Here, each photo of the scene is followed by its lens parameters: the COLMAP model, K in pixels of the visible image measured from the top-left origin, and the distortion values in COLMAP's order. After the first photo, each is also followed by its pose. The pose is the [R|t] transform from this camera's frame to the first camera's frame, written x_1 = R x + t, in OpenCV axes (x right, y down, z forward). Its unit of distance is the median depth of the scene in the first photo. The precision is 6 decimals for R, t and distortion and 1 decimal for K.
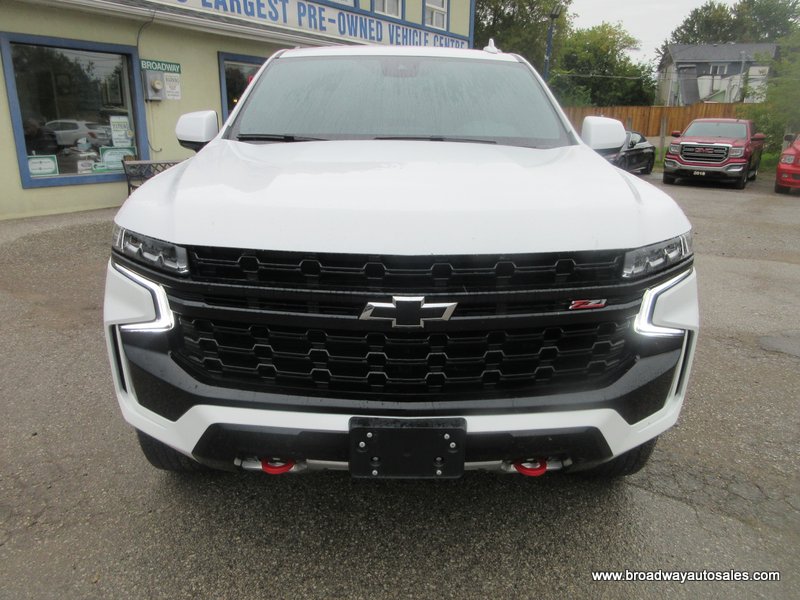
lens RADIAL K [[603.5, 0, 395.4], [0, 603.5, 297.6], [0, 0, 1]] dist [0.008044, 0.003654]
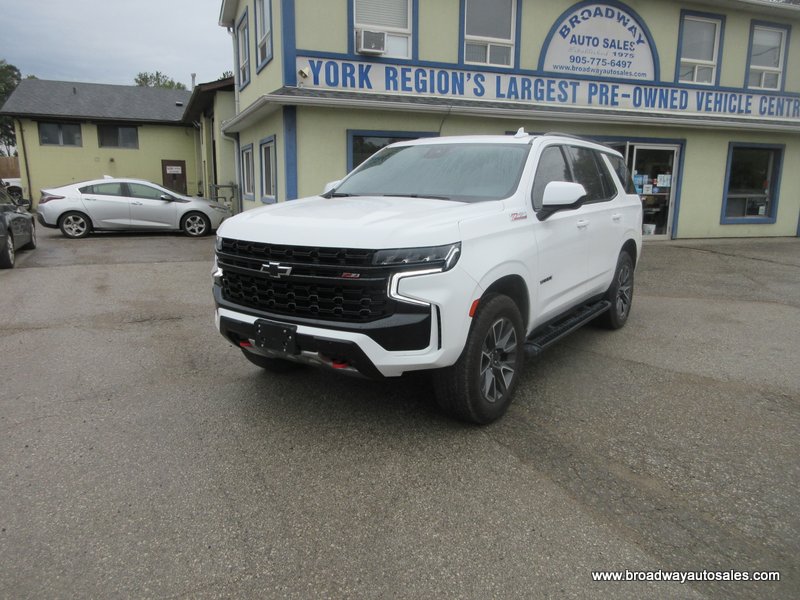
lens RADIAL K [[603.5, 0, 395.4], [0, 603.5, 297.6], [0, 0, 1]] dist [0.008044, 0.003654]
pose [[0.817915, 0.098436, -0.566856, 0.217190], [-0.156510, 0.986167, -0.054577, 0.023108], [0.553642, 0.133358, 0.822007, -0.073457]]
